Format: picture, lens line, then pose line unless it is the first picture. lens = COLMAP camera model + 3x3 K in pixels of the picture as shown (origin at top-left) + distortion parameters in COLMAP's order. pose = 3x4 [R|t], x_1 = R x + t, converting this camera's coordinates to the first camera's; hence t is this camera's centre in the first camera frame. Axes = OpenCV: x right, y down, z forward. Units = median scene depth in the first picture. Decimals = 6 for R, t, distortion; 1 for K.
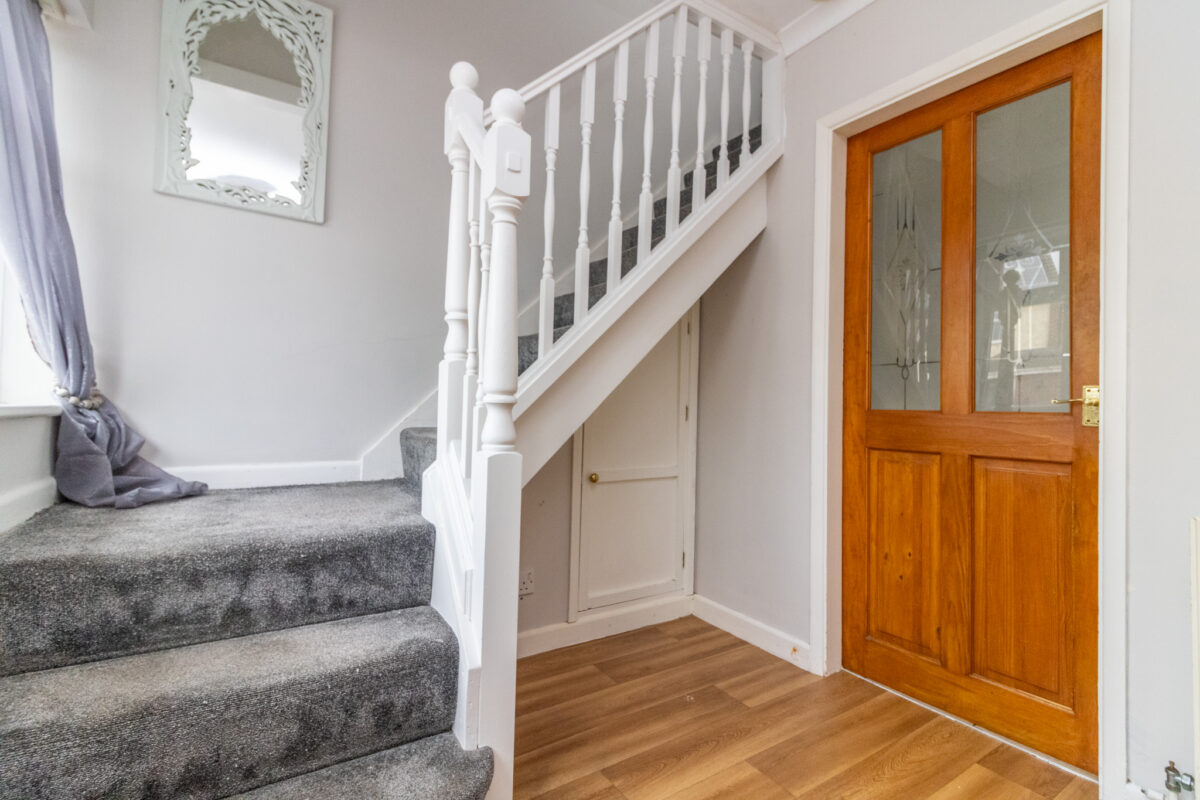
lens RADIAL K [[550.4, 0, 599.6], [0, 550.4, 395.7], [0, 0, 1]] dist [-0.000189, -0.000020]
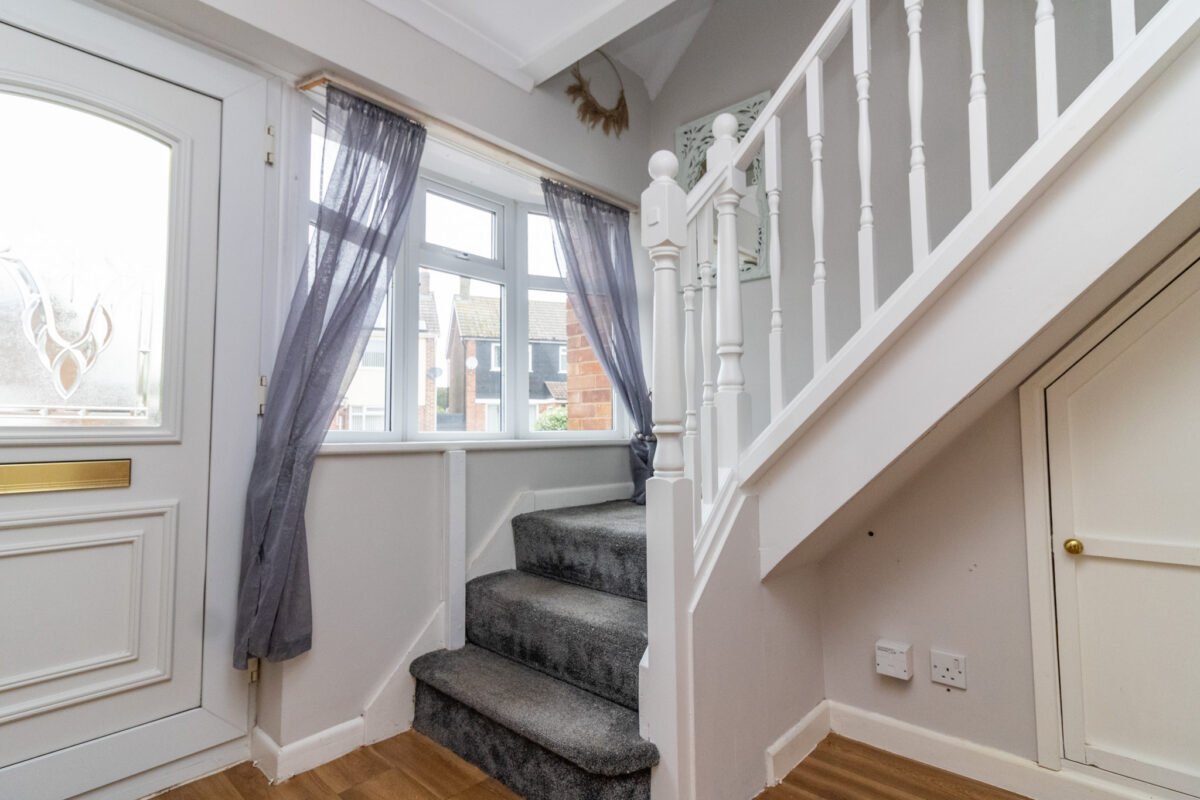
lens RADIAL K [[591.1, 0, 592.2], [0, 591.1, 393.2], [0, 0, 1]] dist [-0.000166, -0.000115]
pose [[0.239552, -0.086682, -0.967006, 0.904702], [0.033757, 0.996148, -0.080932, 0.023635], [0.970296, -0.013256, 0.241555, 0.555486]]
